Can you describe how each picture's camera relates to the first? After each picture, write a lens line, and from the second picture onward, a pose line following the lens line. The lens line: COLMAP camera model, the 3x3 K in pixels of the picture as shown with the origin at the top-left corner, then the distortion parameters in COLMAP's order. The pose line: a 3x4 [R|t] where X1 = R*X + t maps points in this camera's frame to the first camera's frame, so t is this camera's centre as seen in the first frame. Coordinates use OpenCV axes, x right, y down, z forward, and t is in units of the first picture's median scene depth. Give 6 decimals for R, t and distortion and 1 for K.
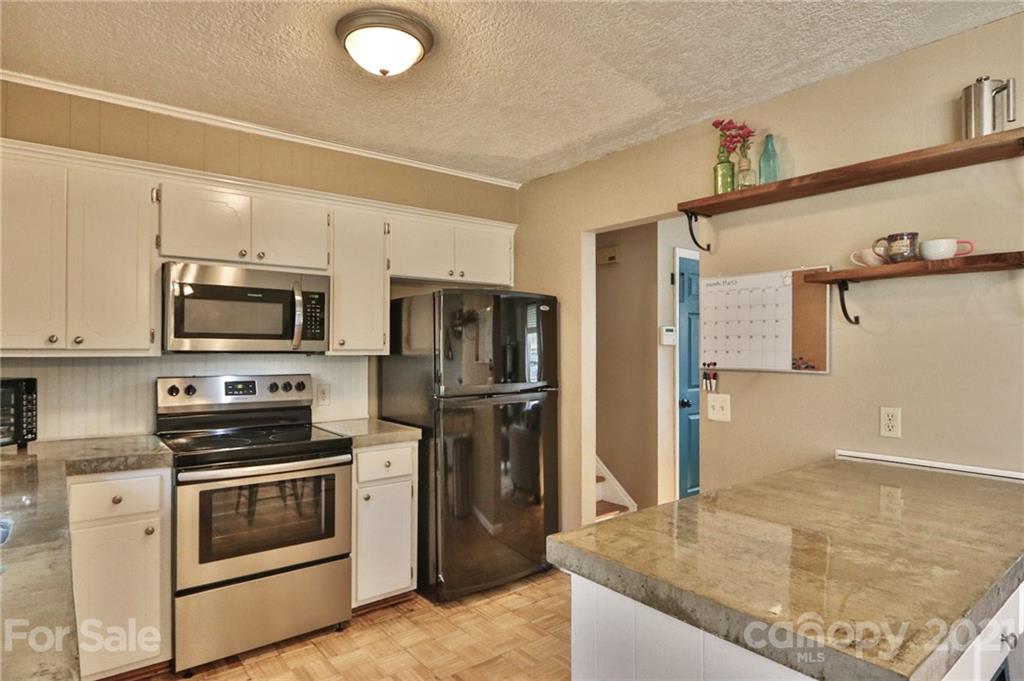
lens RADIAL K [[564.4, 0, 502.0], [0, 564.4, 342.0], [0, 0, 1]] dist [-0.015946, -0.000393]
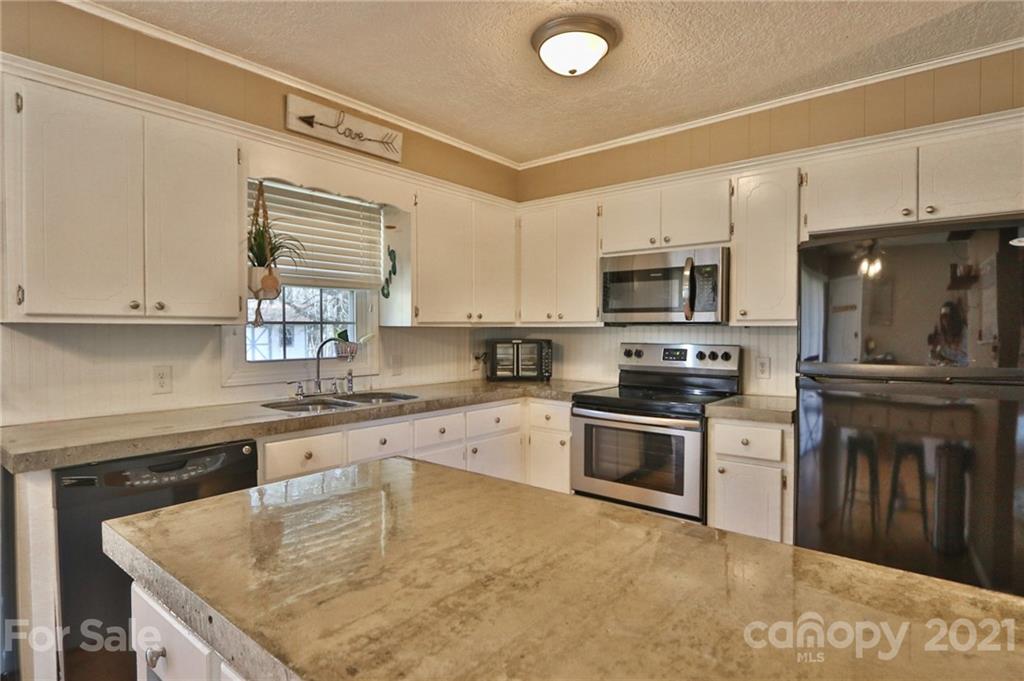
lens RADIAL K [[540.8, 0, 512.0], [0, 540.8, 340.5], [0, 0, 1]] dist [-0.011605, -0.000480]
pose [[0.224424, 0.015170, -0.974374, 0.636249], [0.010307, 0.999786, 0.017939, 0.033098], [0.974437, -0.014069, 0.224219, 0.475531]]
